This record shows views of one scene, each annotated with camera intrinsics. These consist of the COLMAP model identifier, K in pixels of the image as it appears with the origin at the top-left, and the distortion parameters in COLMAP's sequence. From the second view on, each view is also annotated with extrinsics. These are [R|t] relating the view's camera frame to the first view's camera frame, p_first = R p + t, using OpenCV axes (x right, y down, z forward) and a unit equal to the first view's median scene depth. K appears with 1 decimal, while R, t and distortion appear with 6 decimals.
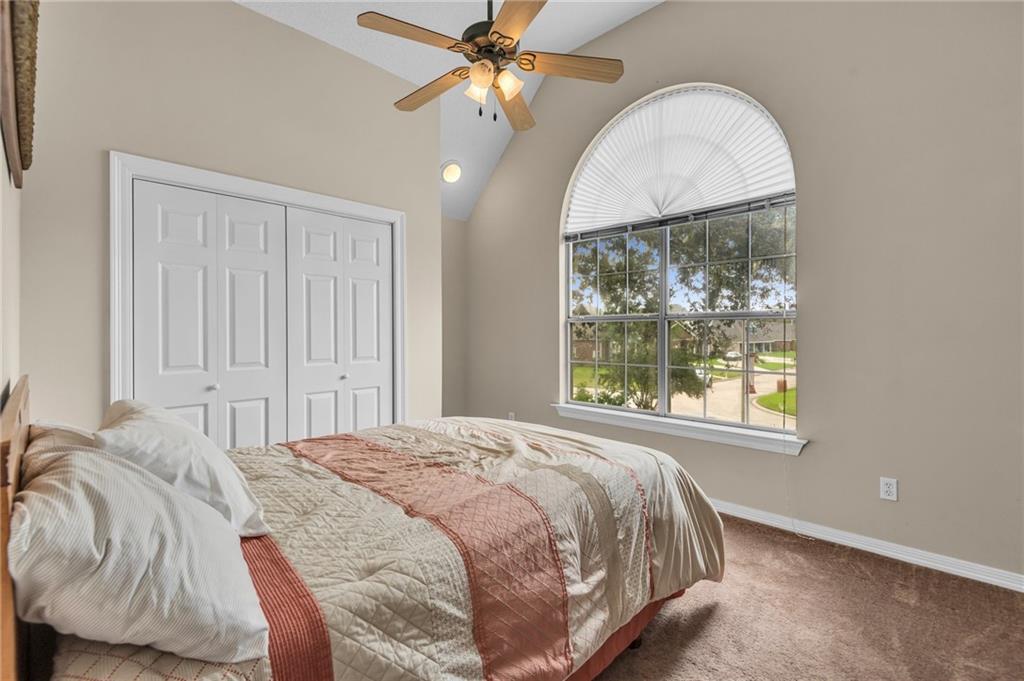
lens RADIAL K [[456.0, 0, 513.0], [0, 456.0, 329.6], [0, 0, 1]] dist [0.000413, -0.000100]
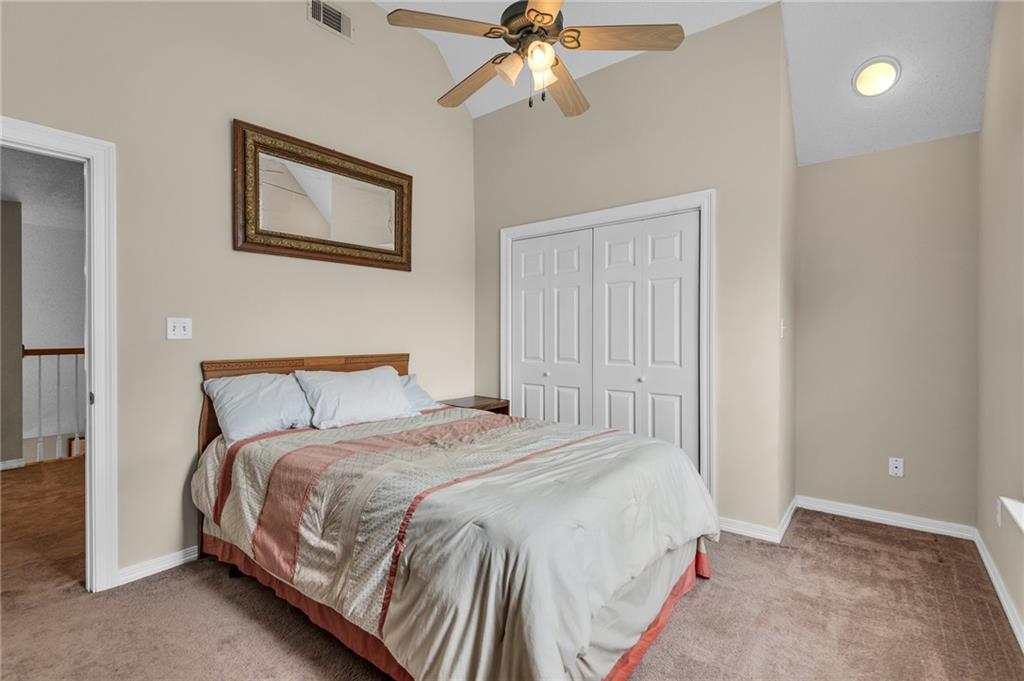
lens RADIAL K [[484.0, 0, 514.9], [0, 484.0, 337.9], [0, 0, 1]] dist [-0.001739, -0.000389]
pose [[0.108414, 0.005587, -0.994090, 0.785476], [0.005760, 0.999964, 0.006248, 0.003790], [0.994089, -0.006403, 0.108378, 0.723905]]
